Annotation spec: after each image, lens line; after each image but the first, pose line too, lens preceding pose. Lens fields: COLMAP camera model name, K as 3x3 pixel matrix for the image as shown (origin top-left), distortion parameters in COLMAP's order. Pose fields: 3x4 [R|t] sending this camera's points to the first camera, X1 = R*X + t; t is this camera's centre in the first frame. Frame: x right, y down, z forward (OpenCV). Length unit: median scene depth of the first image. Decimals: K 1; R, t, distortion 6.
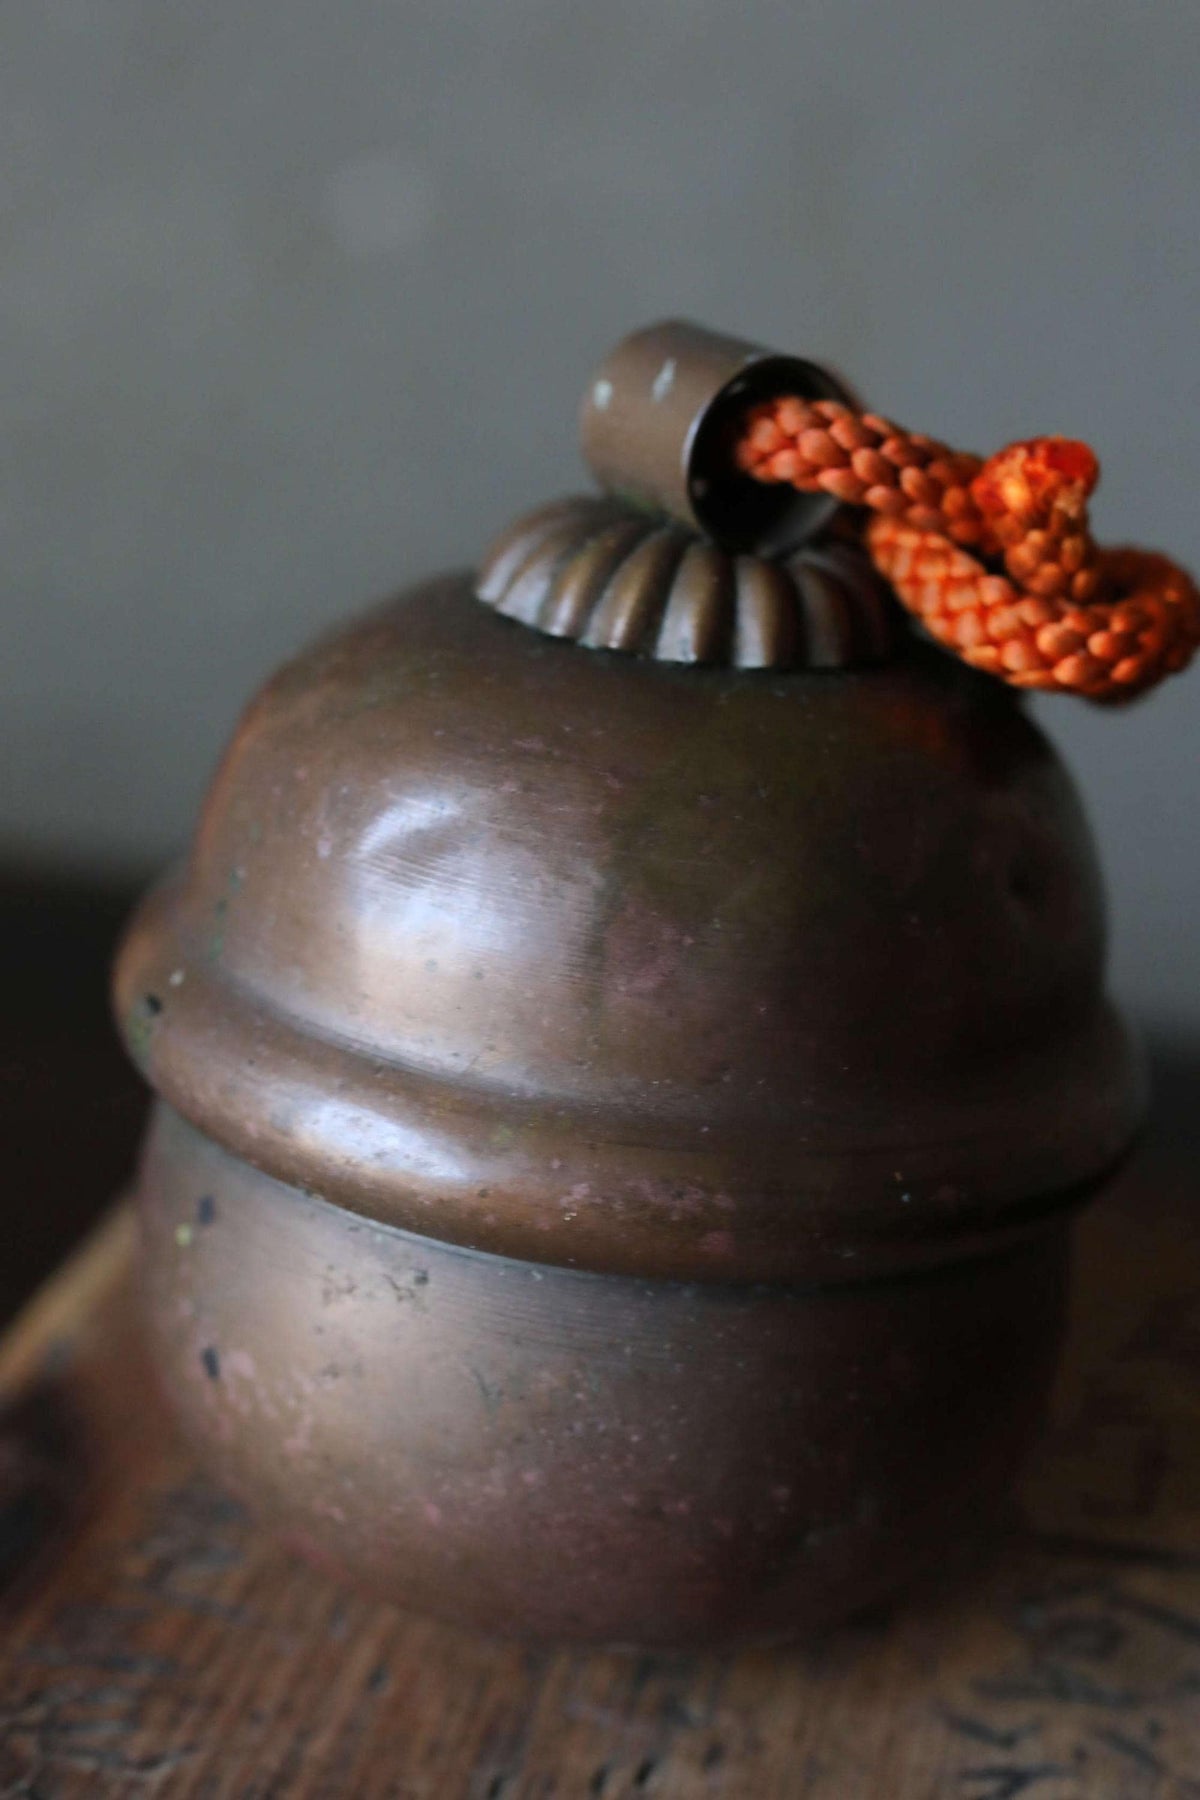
lens RADIAL K [[3162.4, 0, 600.0], [0, 3162.4, 900.0], [0, 0, 1]] dist [-0.004847, 0.176811]
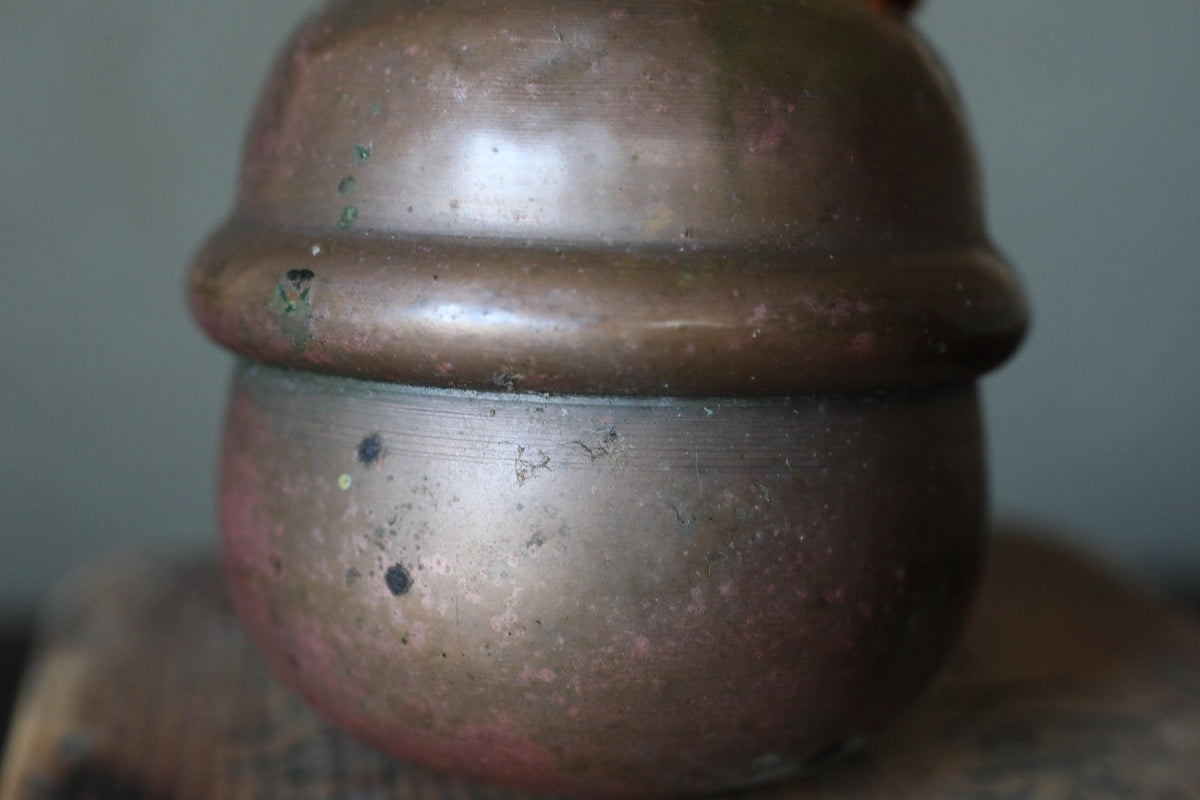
lens RADIAL K [[2148.2, 0, 599.8], [0, 2148.2, 372.0], [0, 0, 1]] dist [0.001169, 0.087921]
pose [[0.921291, -0.137924, 0.363593, -0.348755], [0.197124, 0.971598, -0.130920, 0.201582], [-0.335209, 0.192288, 0.922313, 0.262671]]
